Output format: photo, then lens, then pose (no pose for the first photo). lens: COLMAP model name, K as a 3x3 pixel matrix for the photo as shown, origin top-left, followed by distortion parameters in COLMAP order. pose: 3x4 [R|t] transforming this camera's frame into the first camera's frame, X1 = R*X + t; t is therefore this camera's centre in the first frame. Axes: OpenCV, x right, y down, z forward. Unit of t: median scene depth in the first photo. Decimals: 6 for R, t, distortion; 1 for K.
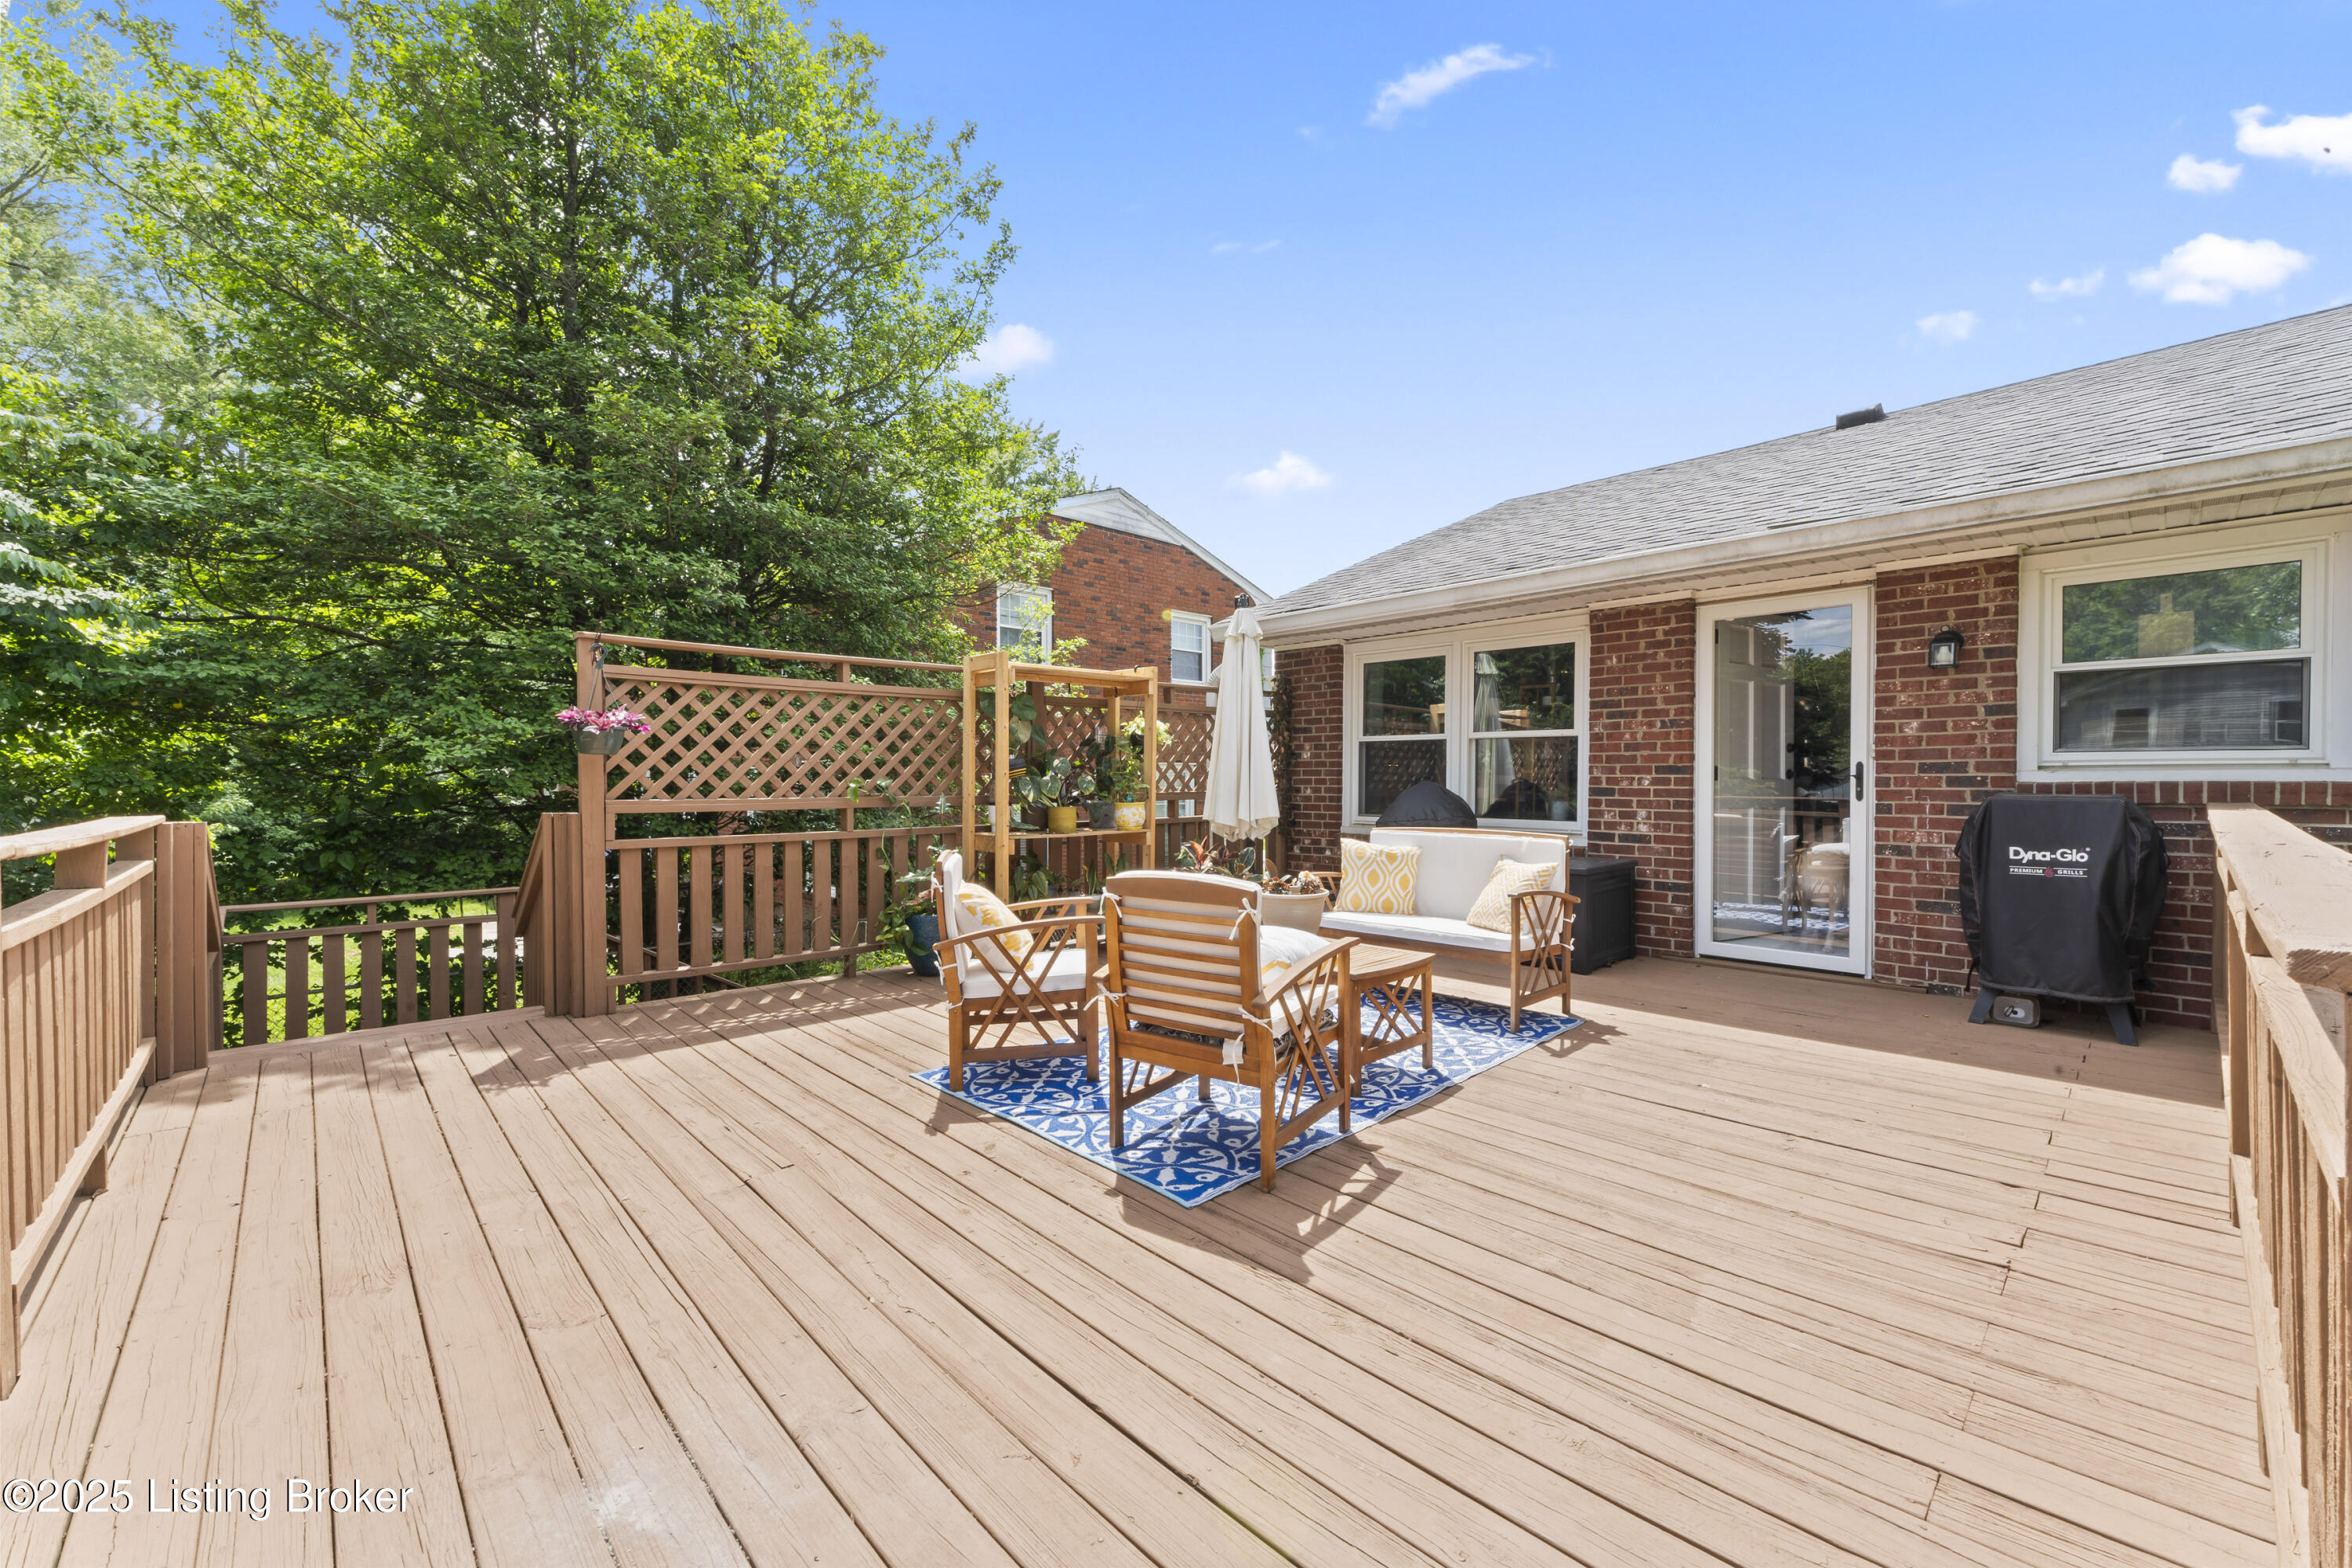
lens RADIAL K [[932.2, 0, 1181.4], [0, 932.2, 782.4], [0, 0, 1]] dist [-0.001289, 0.001168]
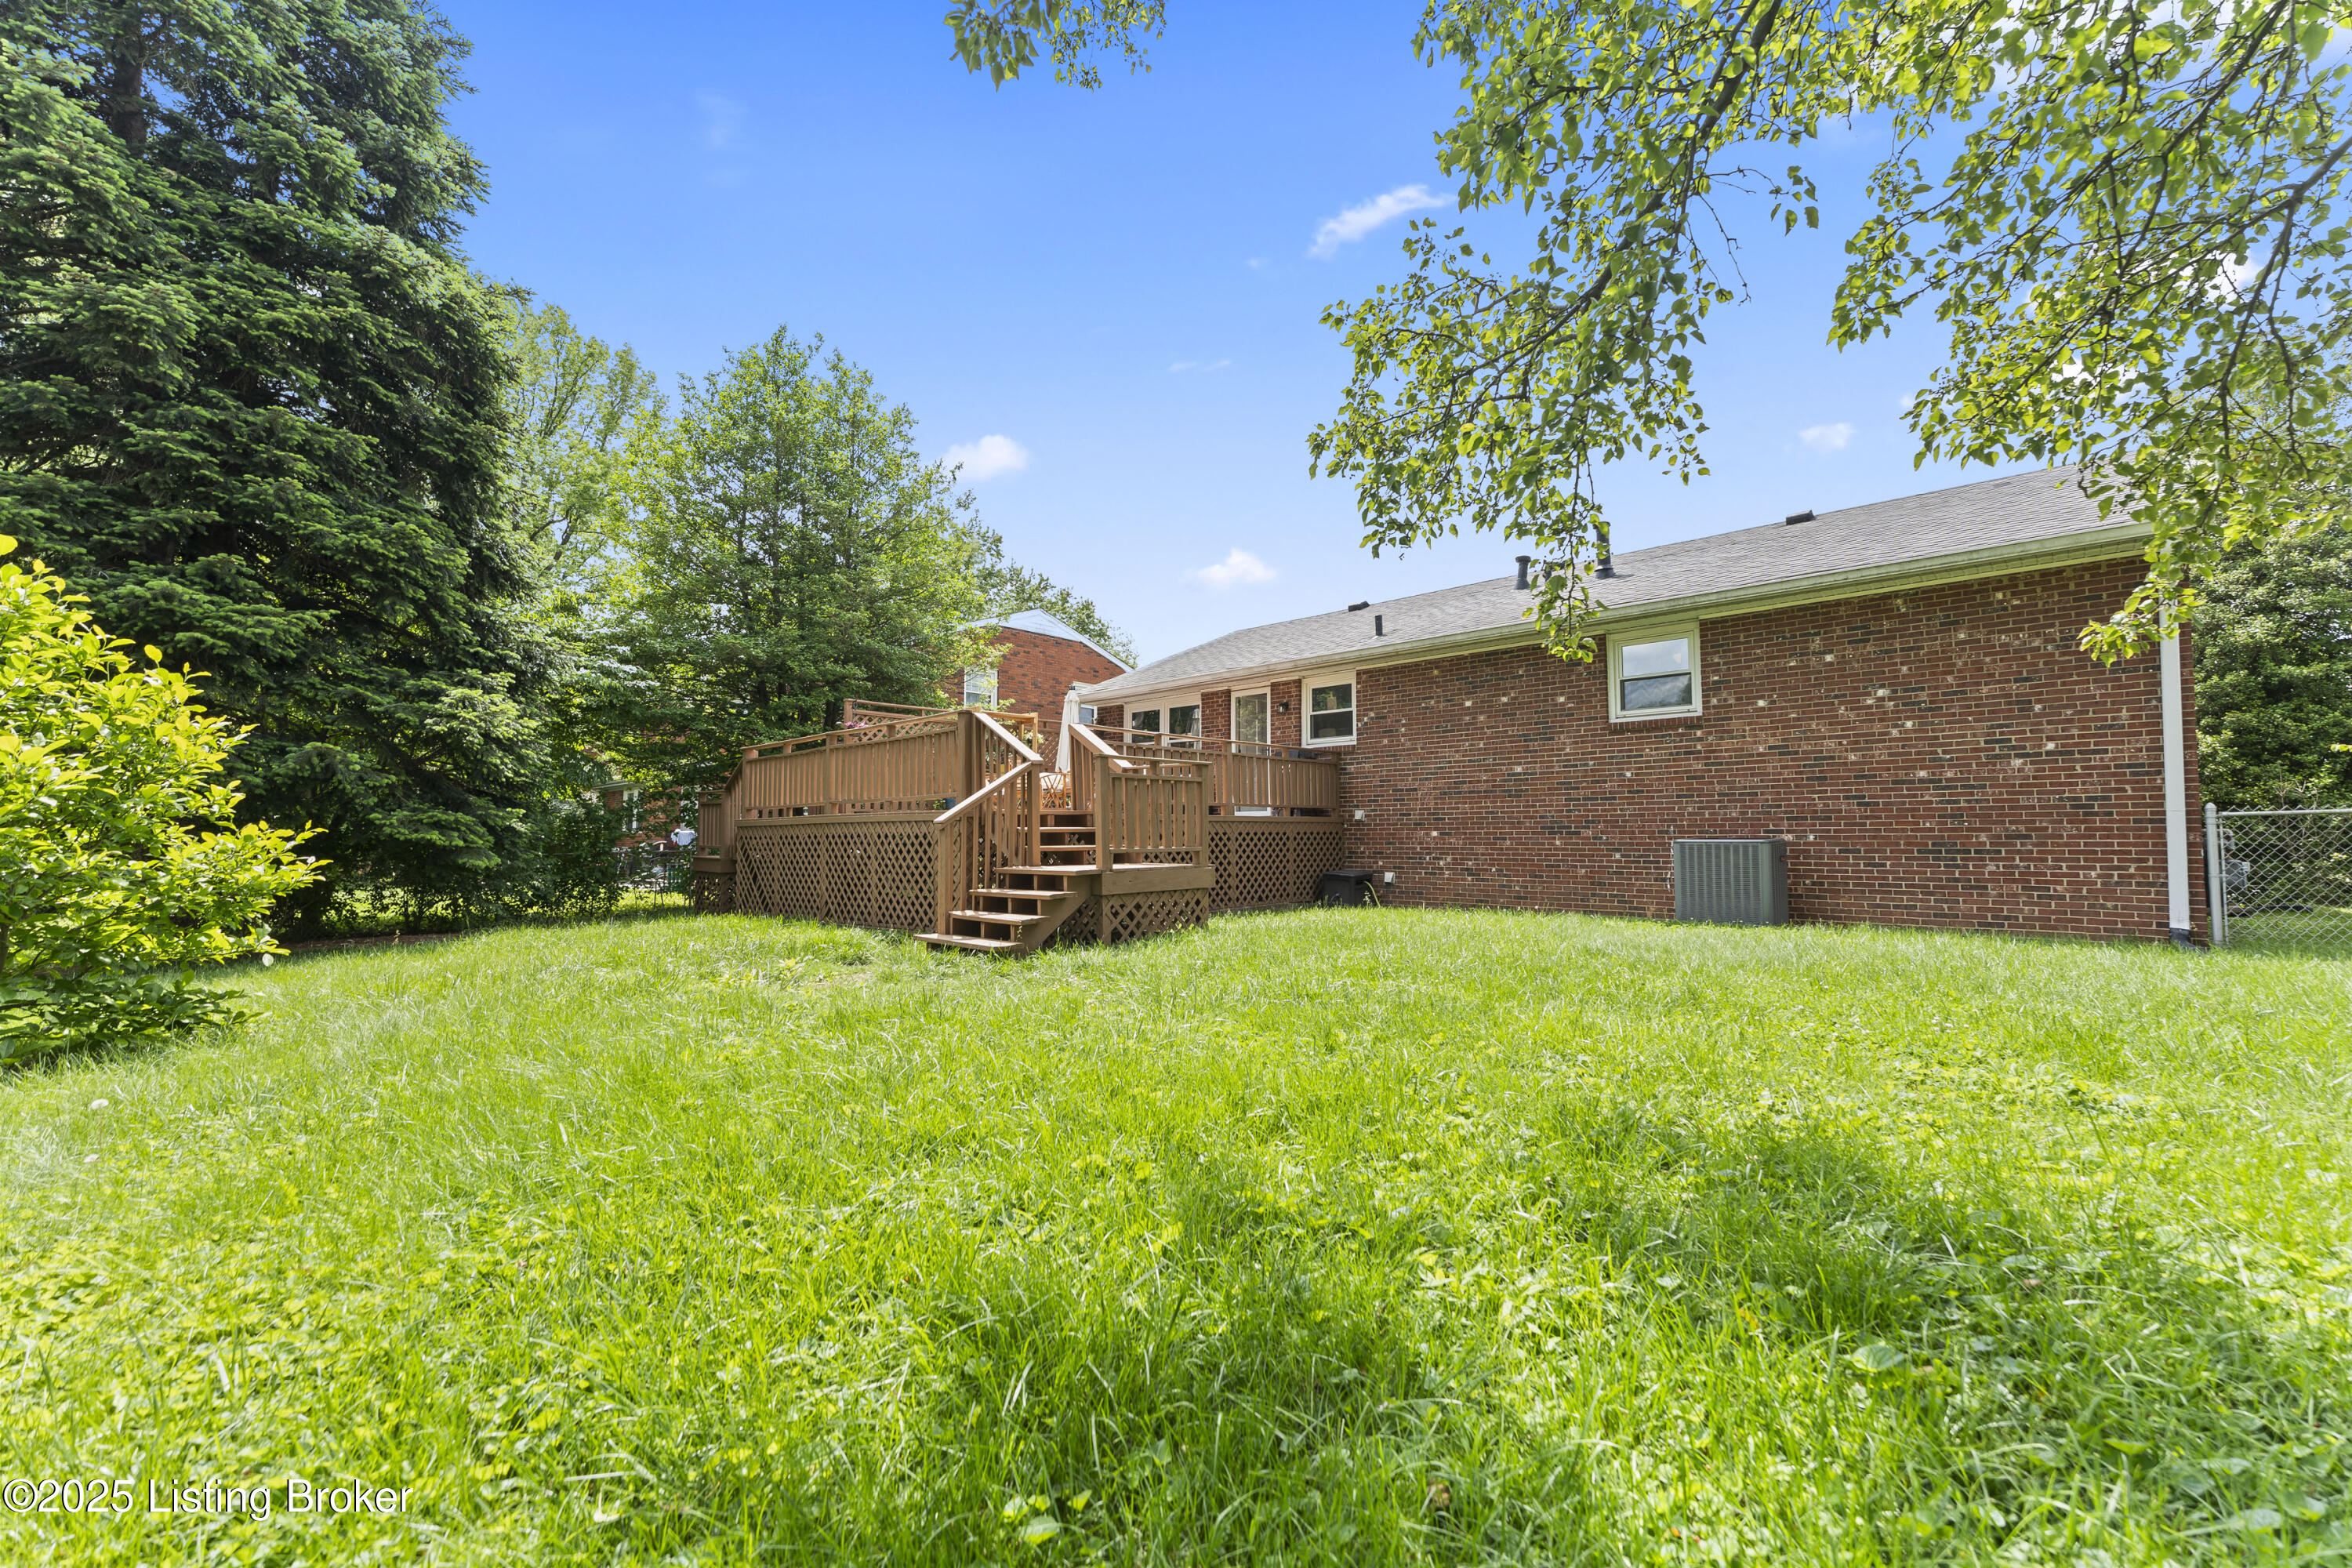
lens RADIAL K [[932.2, 0, 1170.5], [0, 932.2, 793.1], [0, 0, 1]] dist [-0.001289, 0.001168]
pose [[0.998899, 0.004305, 0.046712, 0.284331], [-0.001921, 0.998698, -0.050978, 0.295591], [-0.046870, 0.050832, 0.997607, -2.029866]]
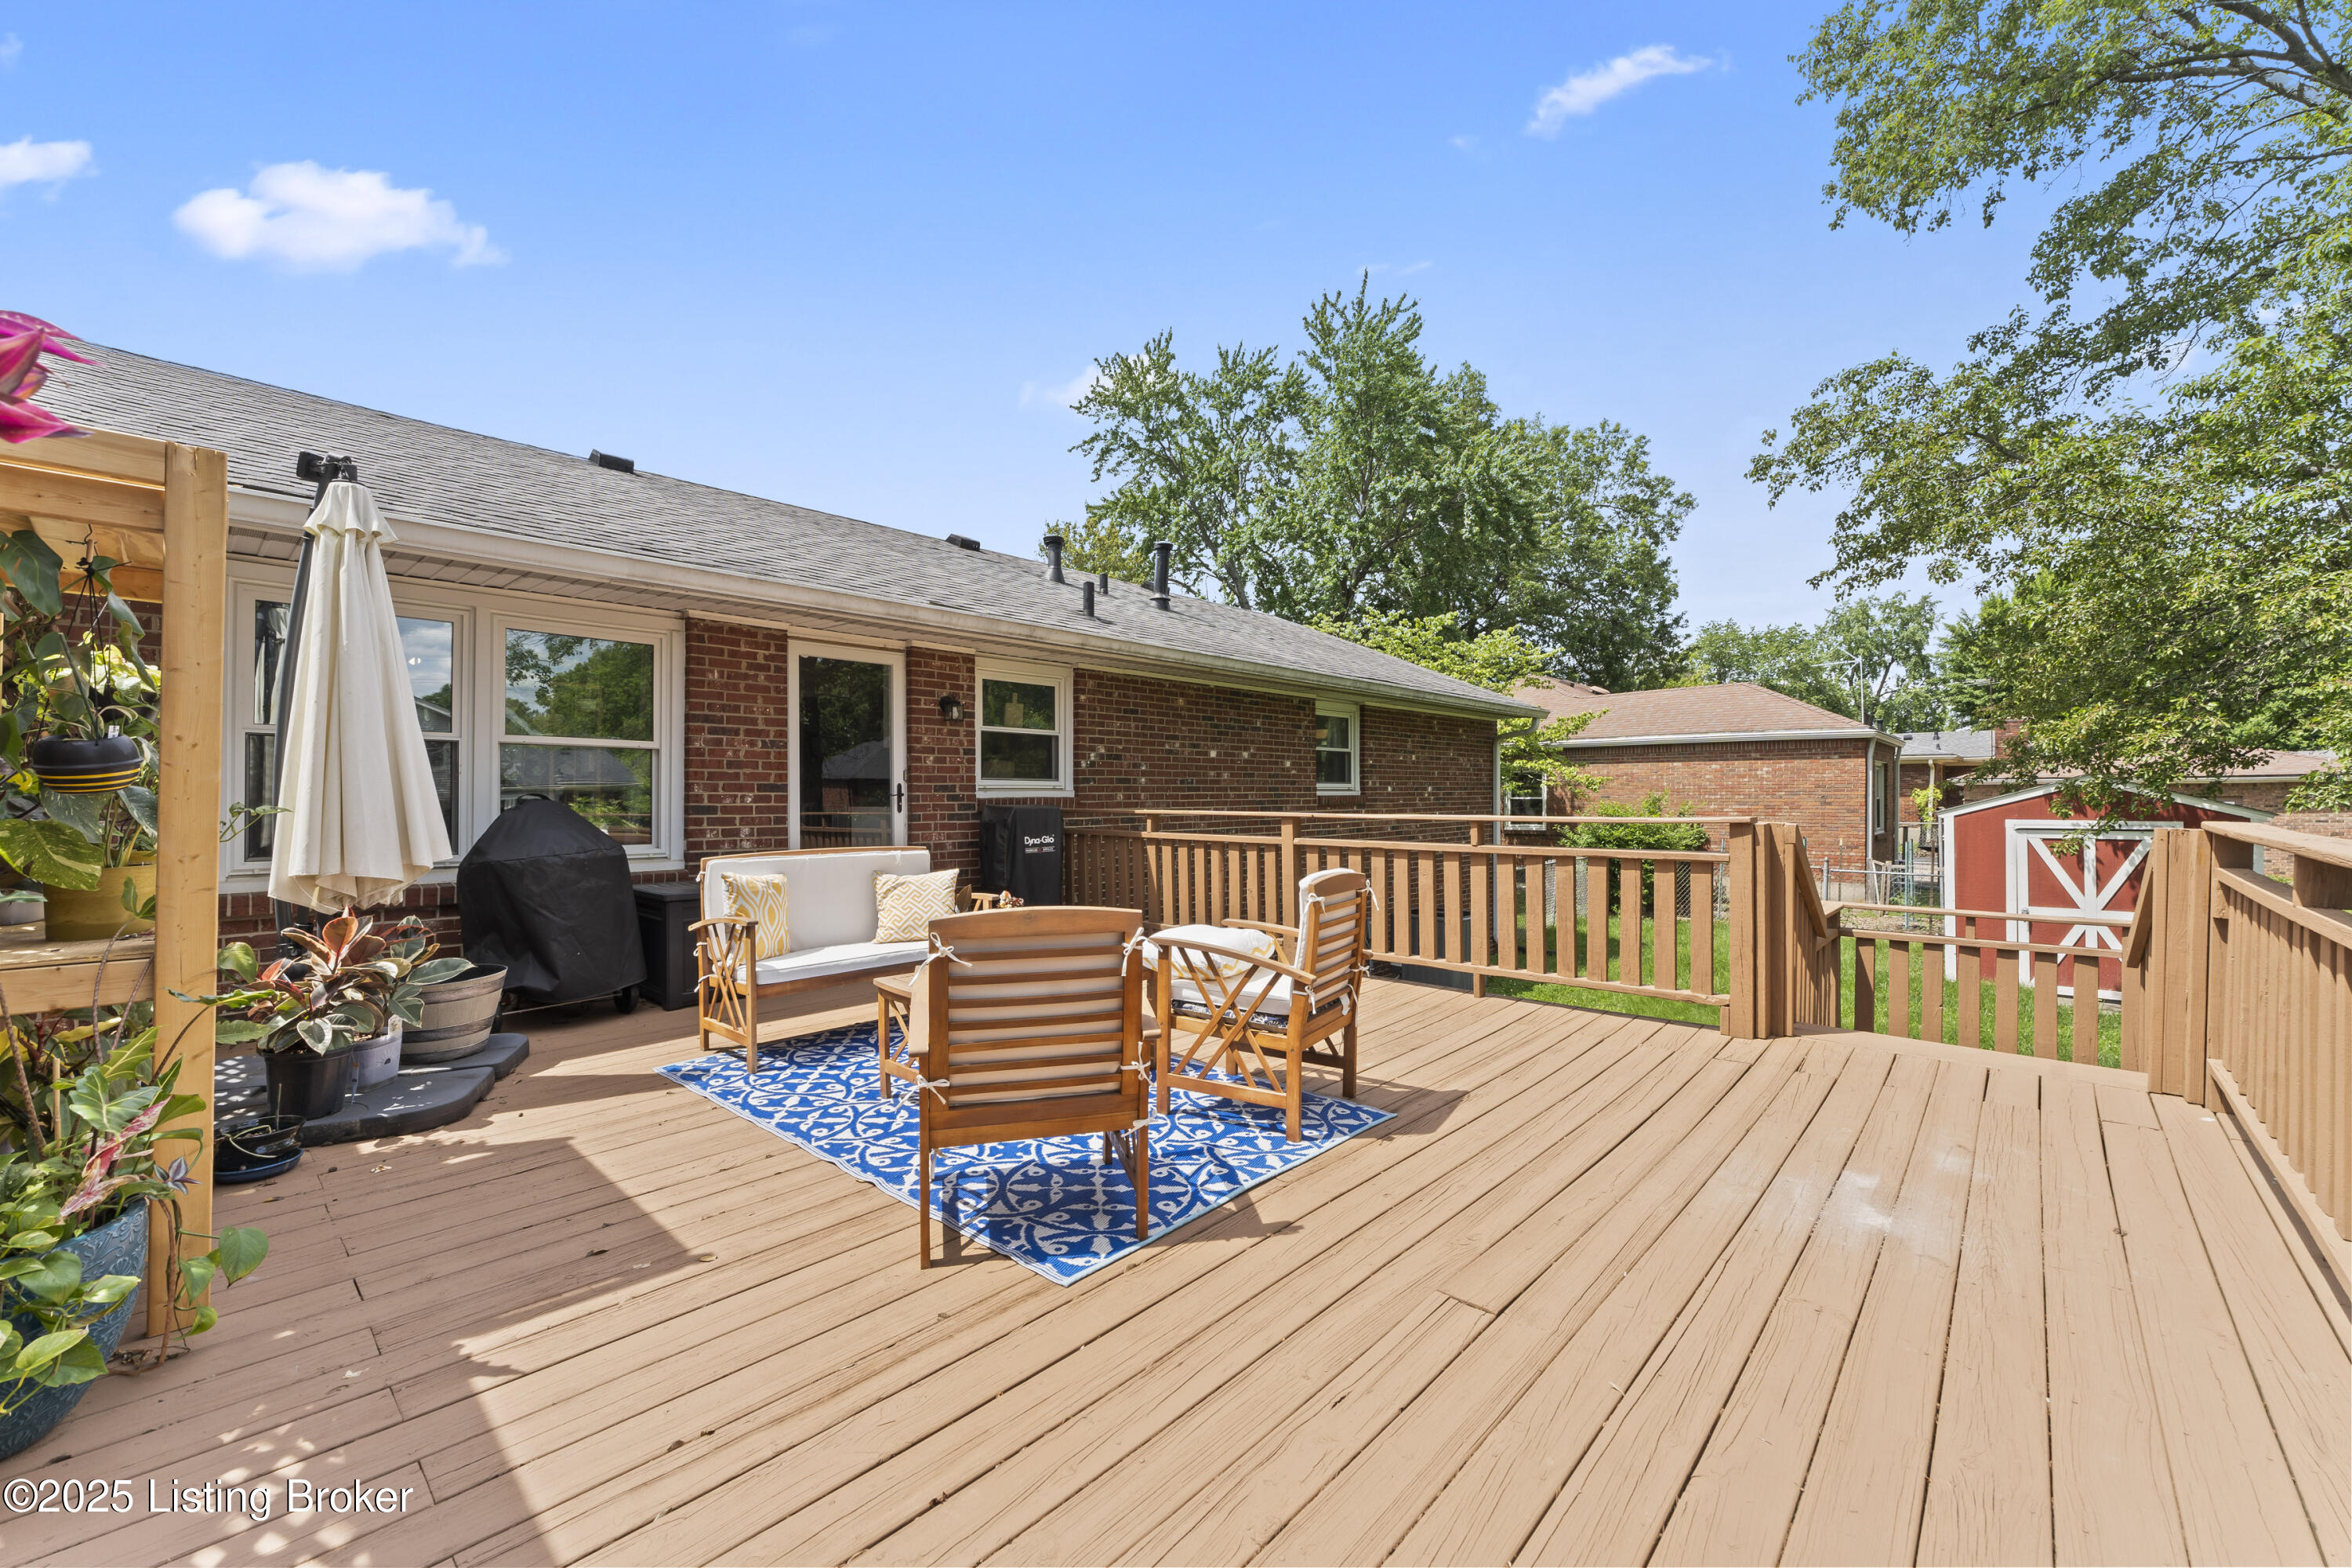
lens RADIAL K [[932.2, 0, 1184.6], [0, 932.2, 790.9], [0, 0, 1]] dist [-0.001289, 0.001168]
pose [[-0.077278, 0.007384, 0.996982, -0.666006], [0.006788, 0.999953, -0.006880, 0.000655], [-0.996986, 0.006236, -0.077324, 0.719854]]
